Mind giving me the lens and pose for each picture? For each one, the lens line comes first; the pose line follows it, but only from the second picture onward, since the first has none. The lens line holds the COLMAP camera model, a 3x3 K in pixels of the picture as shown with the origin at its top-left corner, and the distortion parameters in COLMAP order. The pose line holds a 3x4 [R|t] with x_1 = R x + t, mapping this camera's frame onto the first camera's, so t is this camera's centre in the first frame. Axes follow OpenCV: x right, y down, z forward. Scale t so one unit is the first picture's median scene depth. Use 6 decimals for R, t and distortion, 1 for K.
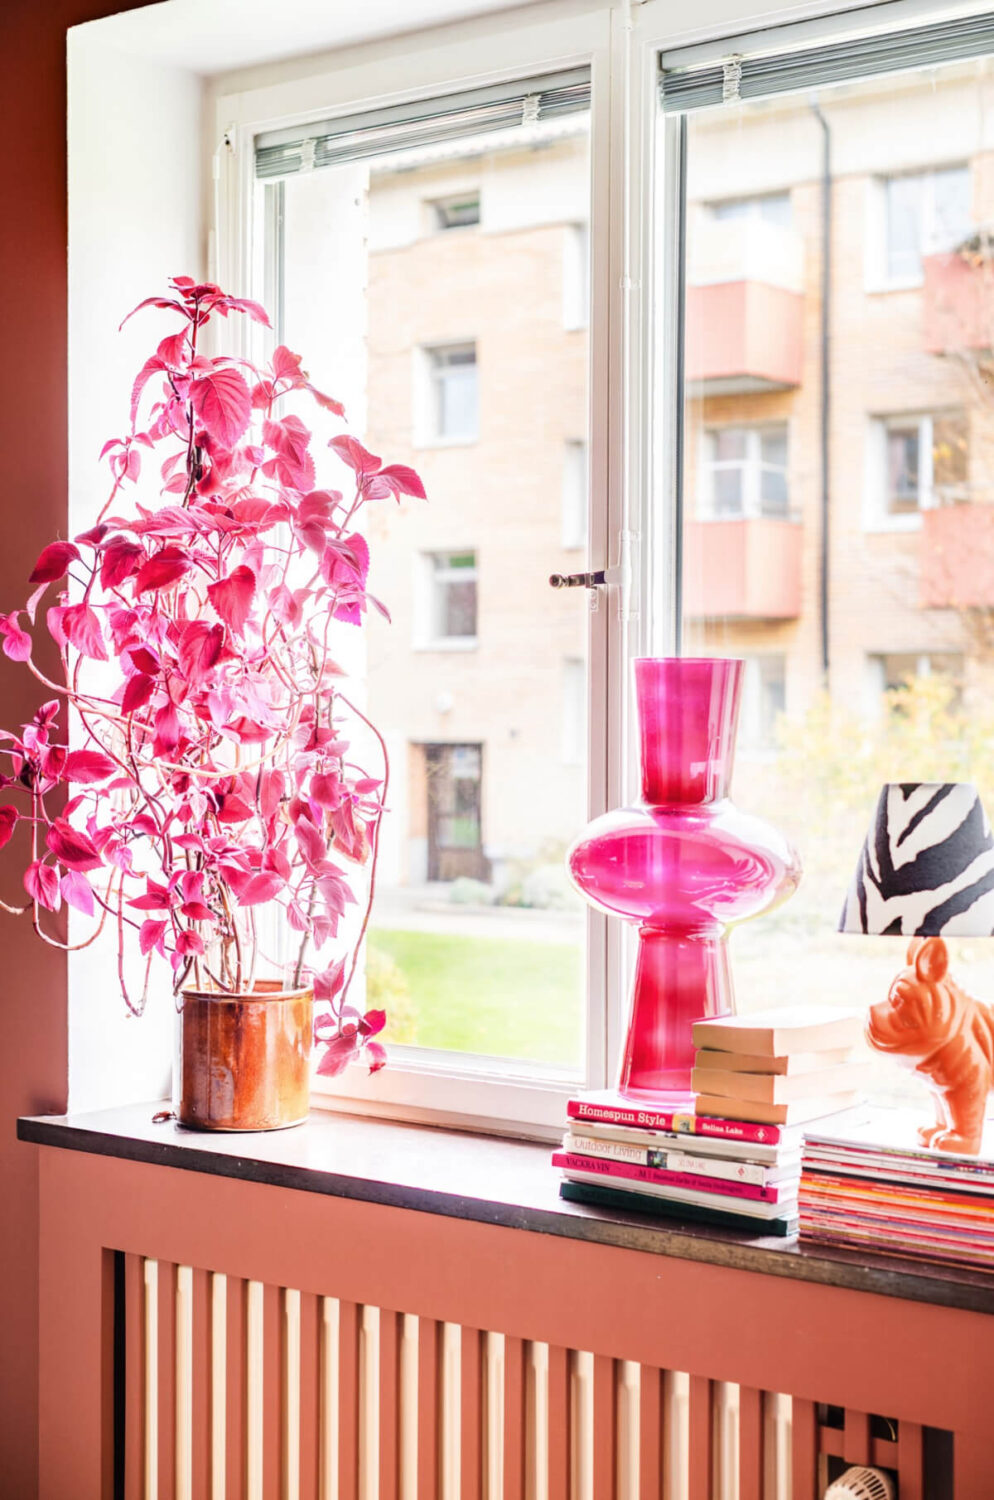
lens RADIAL K [[2218.5, 0, 492.4], [0, 2218.5, 695.5], [0, 0, 1]] dist [-0.022510, 0.039207]
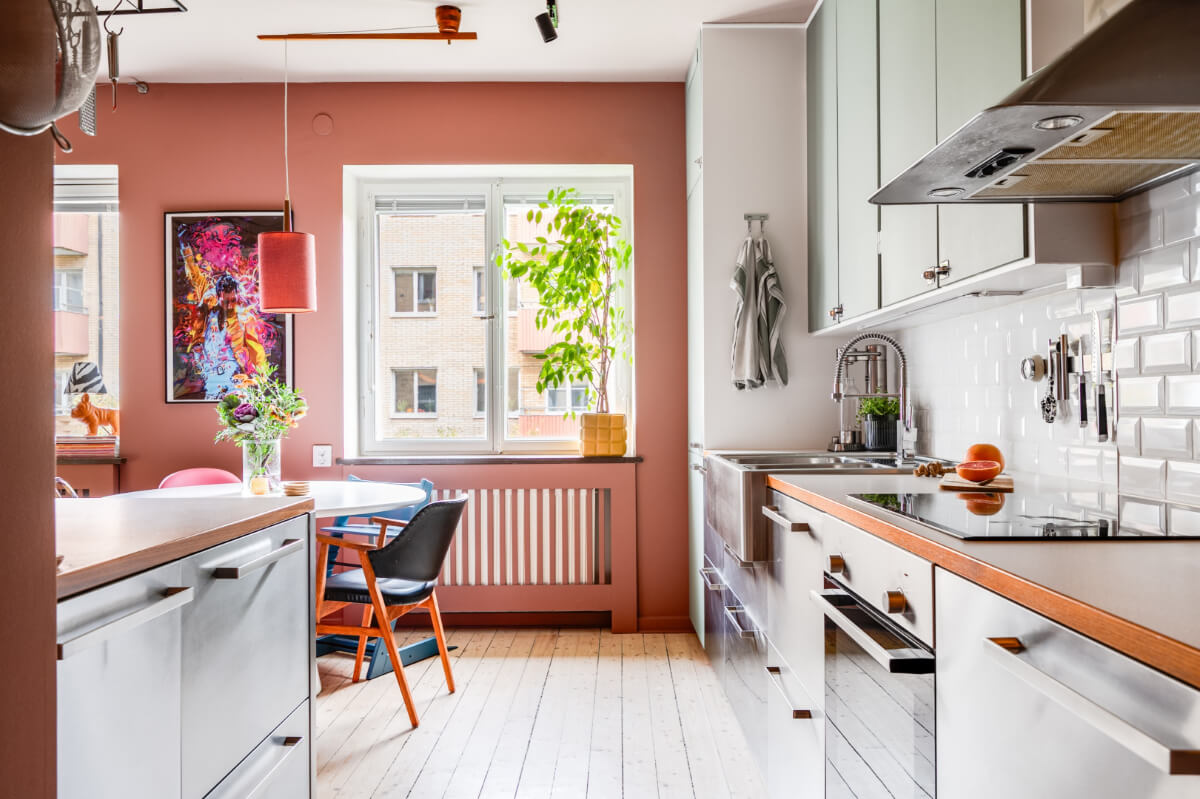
lens RADIAL K [[930.2, 0, 600.0], [0, 930.2, 399.5], [0, 0, 1]] dist [-0.011740, -0.003546]
pose [[0.803643, -0.005349, 0.595087, -0.103916], [0.003005, 0.999983, 0.004930, 0.111709], [-0.595104, -0.002174, 0.803646, -1.288252]]
